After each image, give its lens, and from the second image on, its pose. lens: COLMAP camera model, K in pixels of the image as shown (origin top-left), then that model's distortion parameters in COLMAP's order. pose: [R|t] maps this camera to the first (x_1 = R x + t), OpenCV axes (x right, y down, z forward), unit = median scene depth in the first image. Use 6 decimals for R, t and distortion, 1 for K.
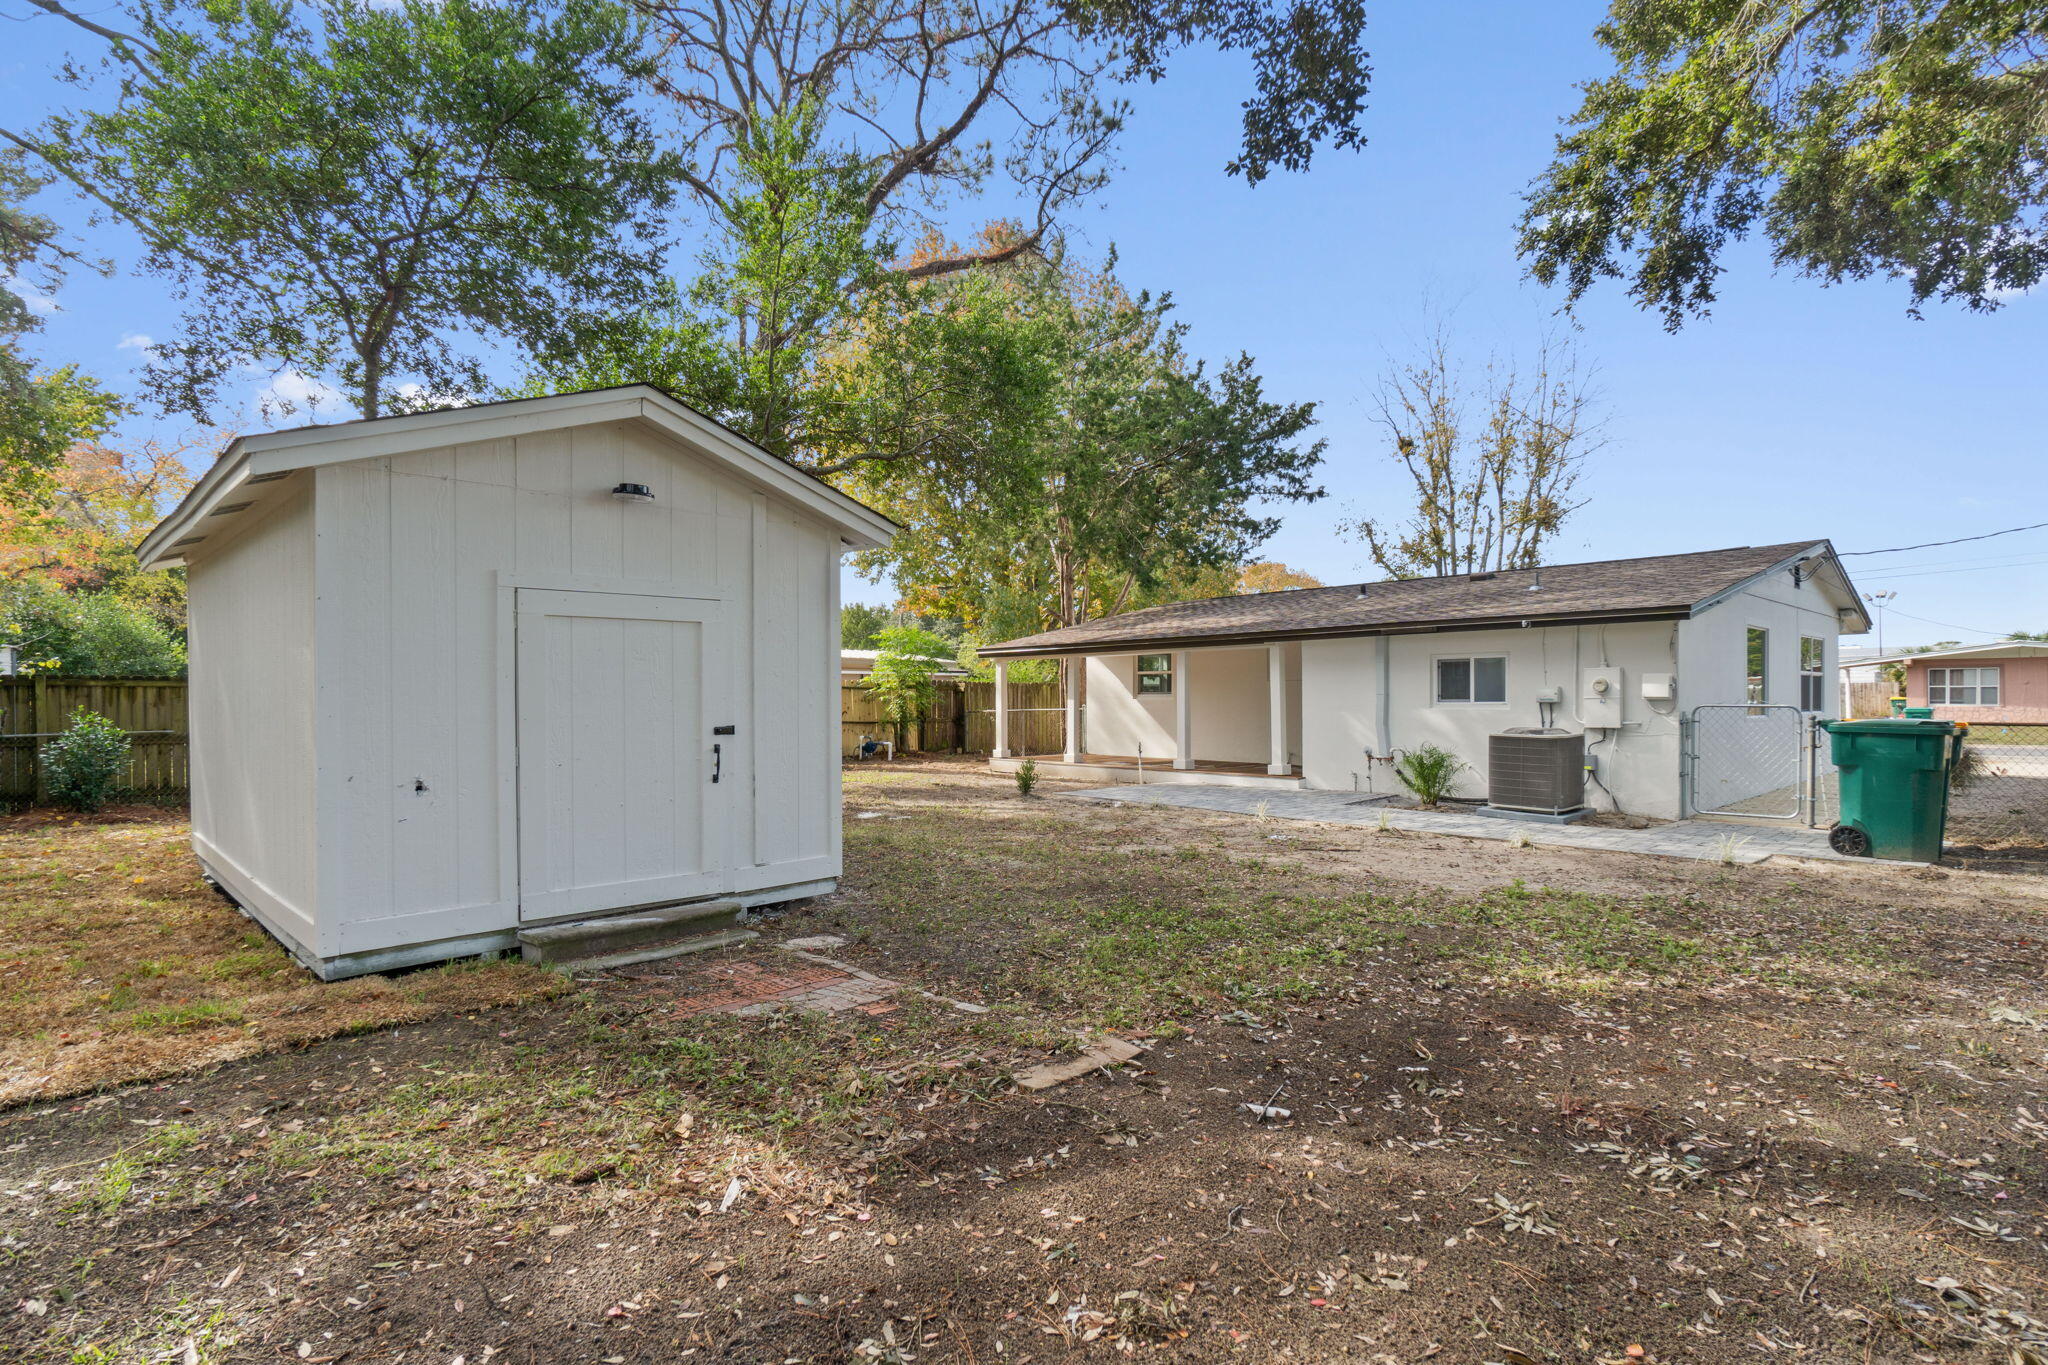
lens RADIAL K [[1017.9, 0, 1020.3], [0, 1017.9, 695.4], [0, 0, 1]] dist [-0.009575, 0.001142]
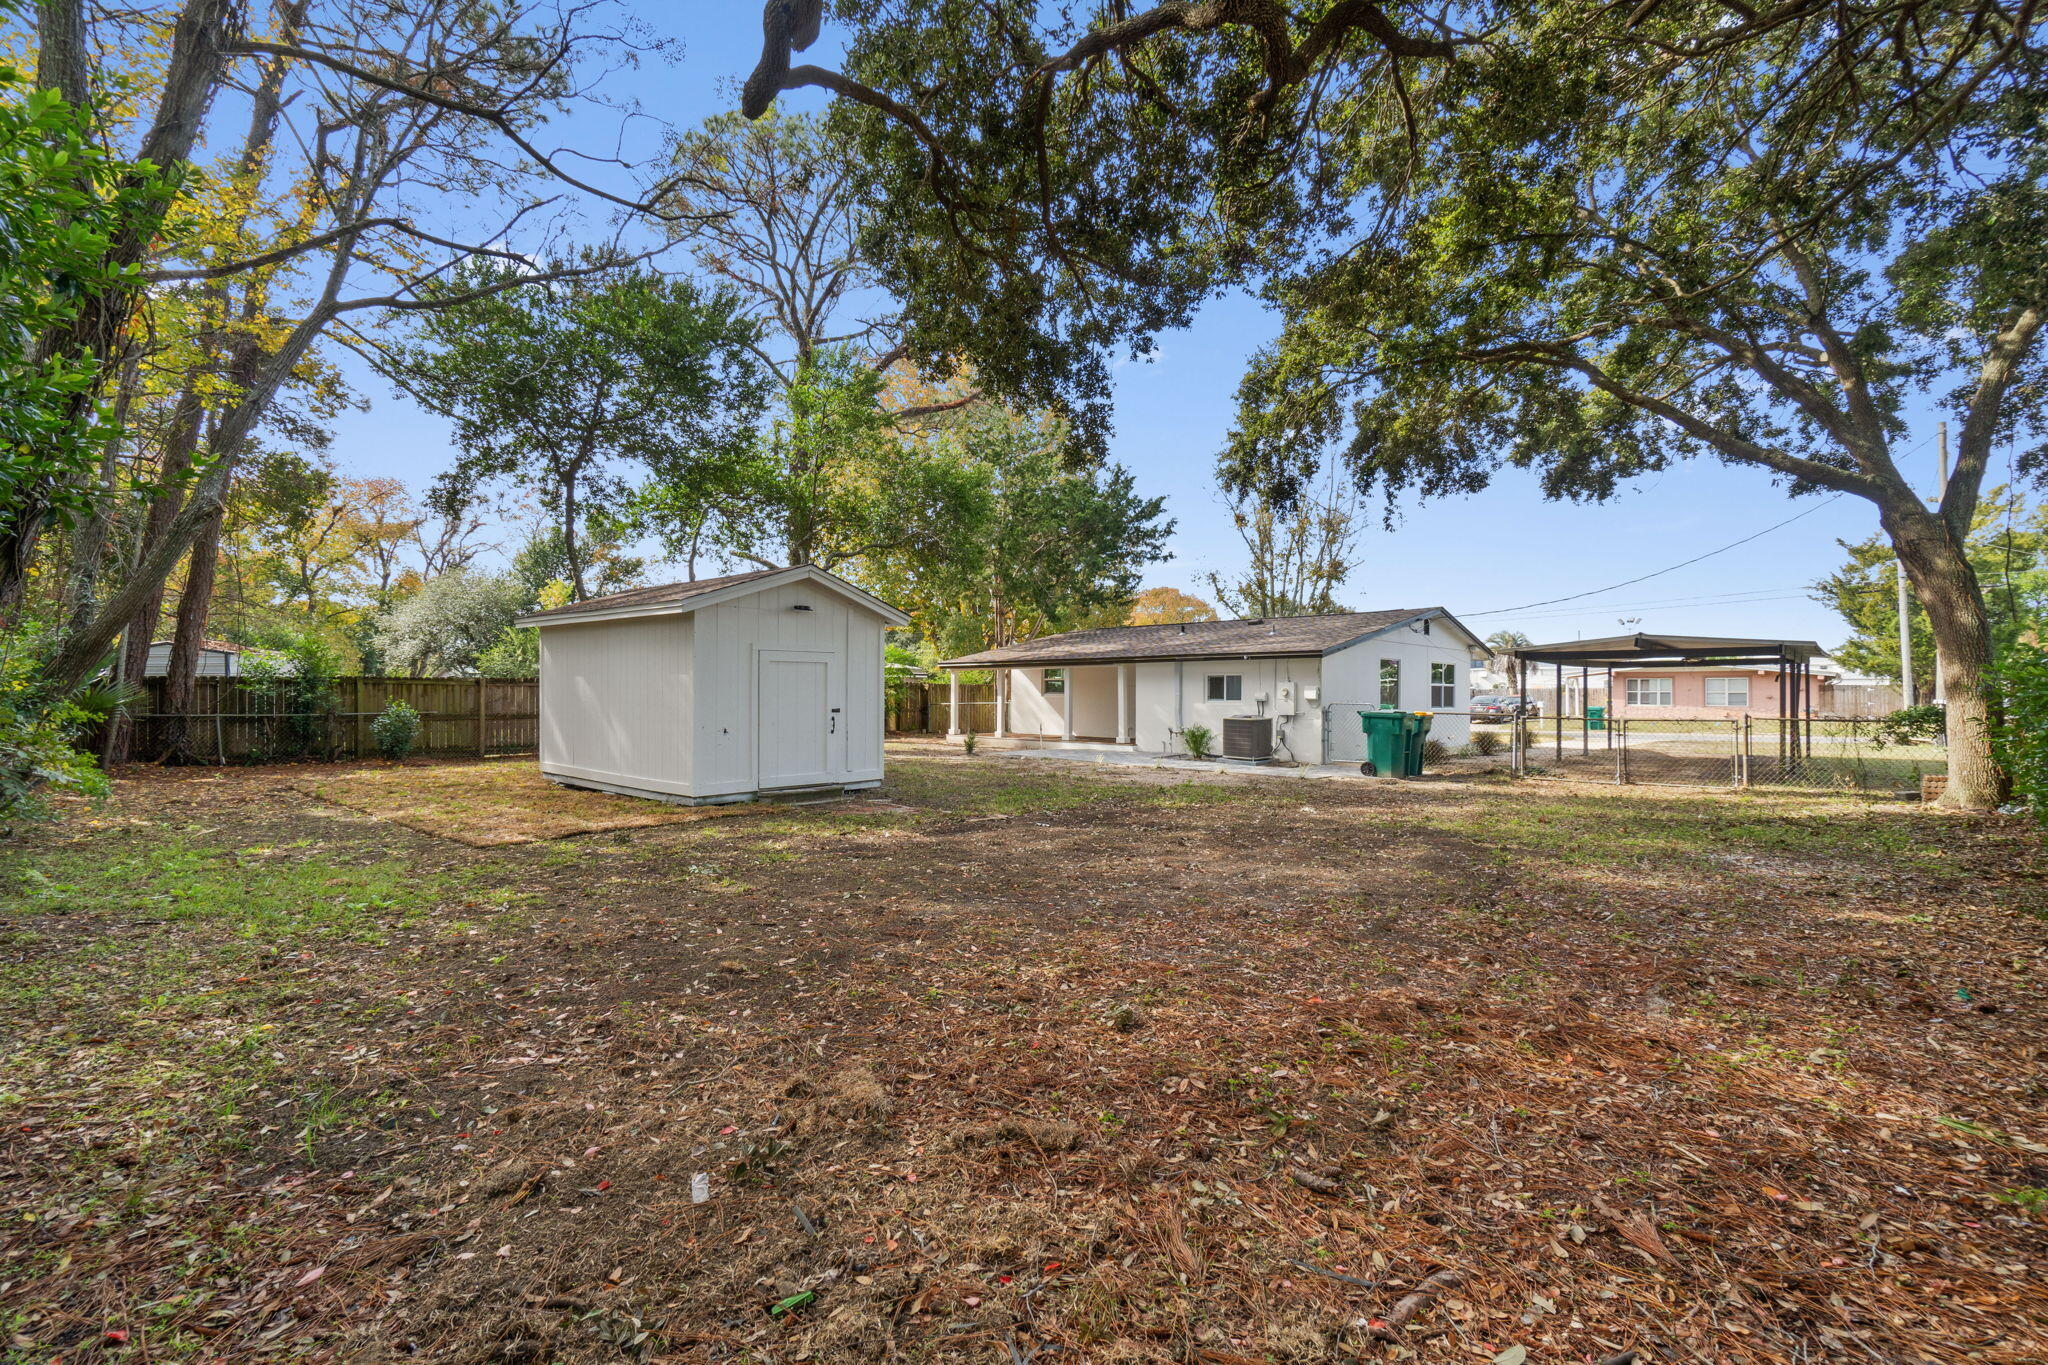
lens RADIAL K [[1017.9, 0, 1020.3], [0, 1017.9, 695.4], [0, 0, 1]] dist [-0.009575, 0.001142]
pose [[0.998667, 0.008428, 0.050923, 0.002600], [-0.008683, 0.999951, 0.004777, -0.005507], [-0.050880, -0.005212, 0.998691, -0.544637]]
